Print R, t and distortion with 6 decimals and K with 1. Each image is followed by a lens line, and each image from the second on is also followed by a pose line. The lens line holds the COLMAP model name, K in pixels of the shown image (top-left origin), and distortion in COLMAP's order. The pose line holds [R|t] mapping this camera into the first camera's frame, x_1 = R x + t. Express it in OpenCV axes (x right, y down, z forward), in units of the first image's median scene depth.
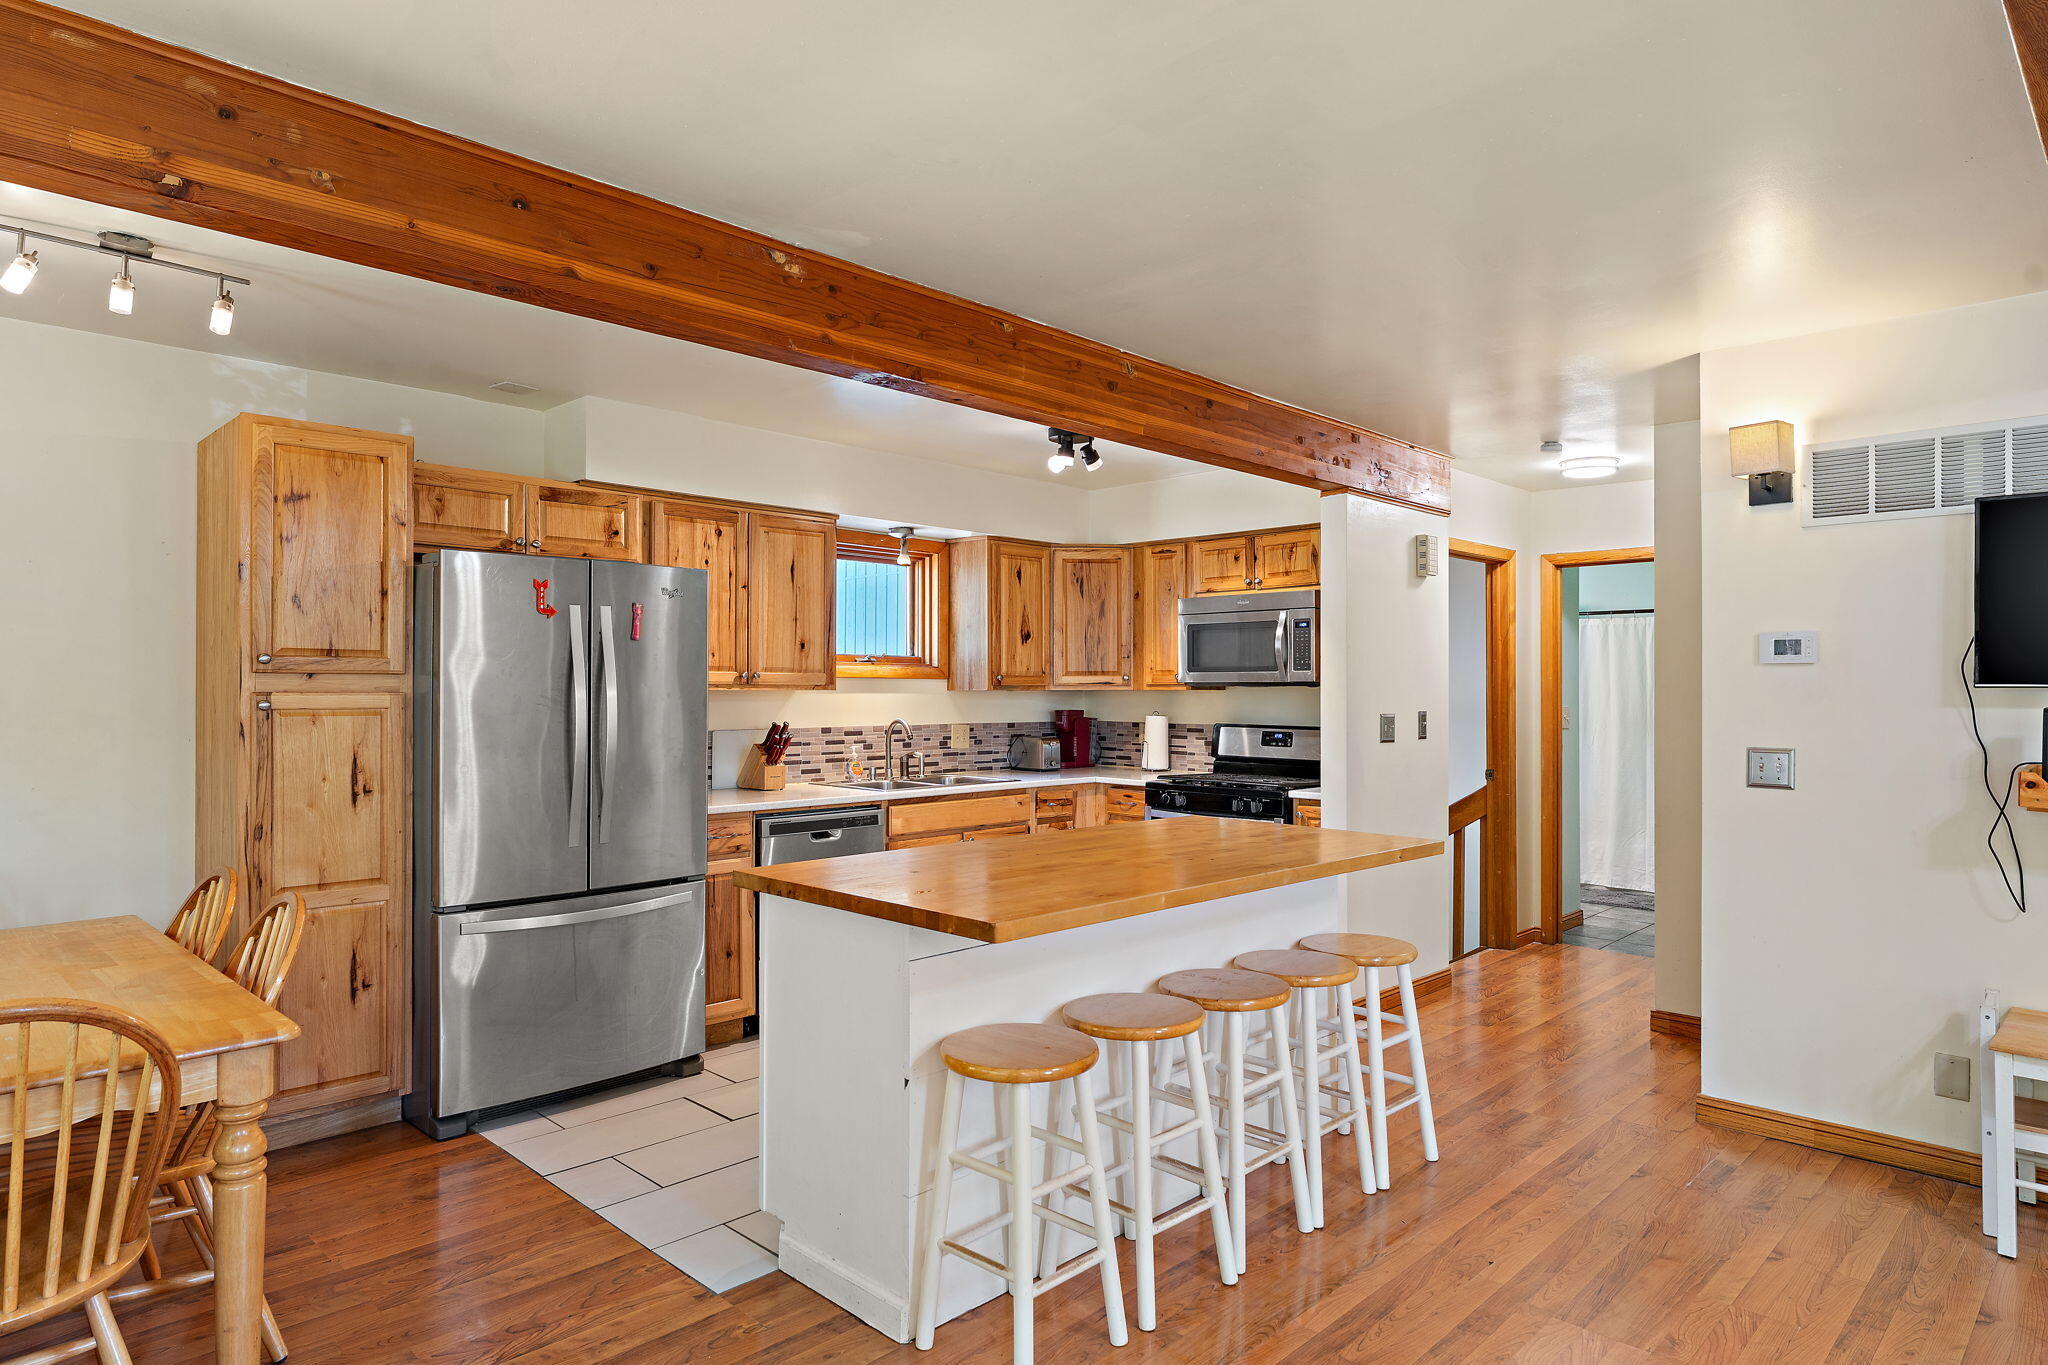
lens RADIAL K [[1184.4, 0, 1024.0], [0, 1184.4, 682.5], [0, 0, 1]] dist [0.000235, -0.000136]
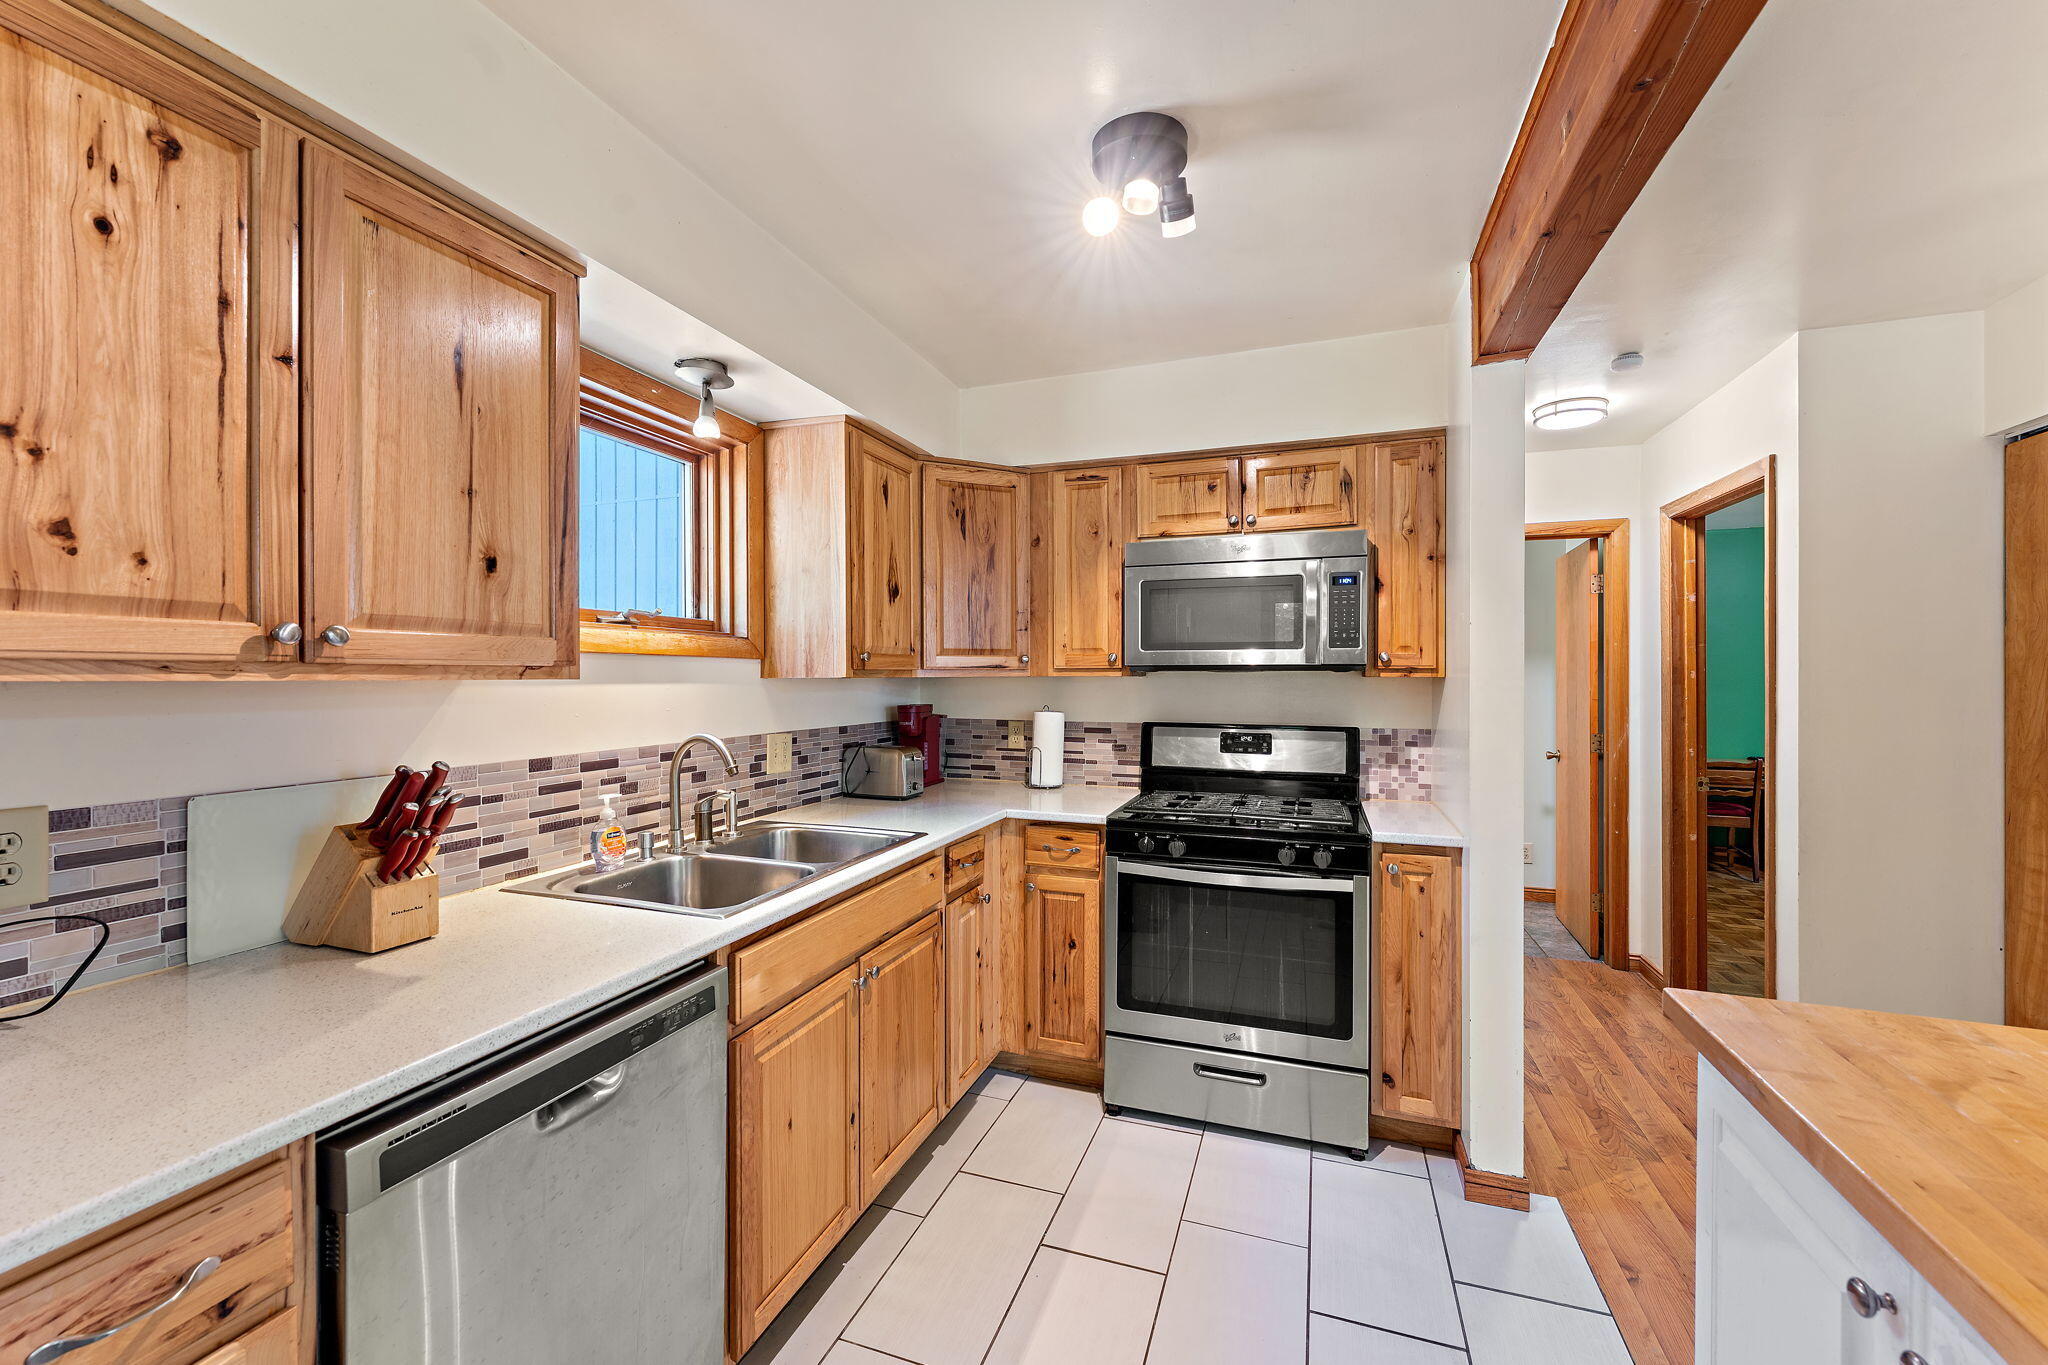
lens RADIAL K [[819.9, 0, 1018.2], [0, 819.9, 677.6], [0, 0, 1]] dist [-0.002635, -0.000423]
pose [[0.910416, -0.002633, 0.413686, -0.121584], [-0.001250, 0.999958, 0.009116, 0.002743], [-0.413692, -0.008816, 0.910374, 0.591738]]
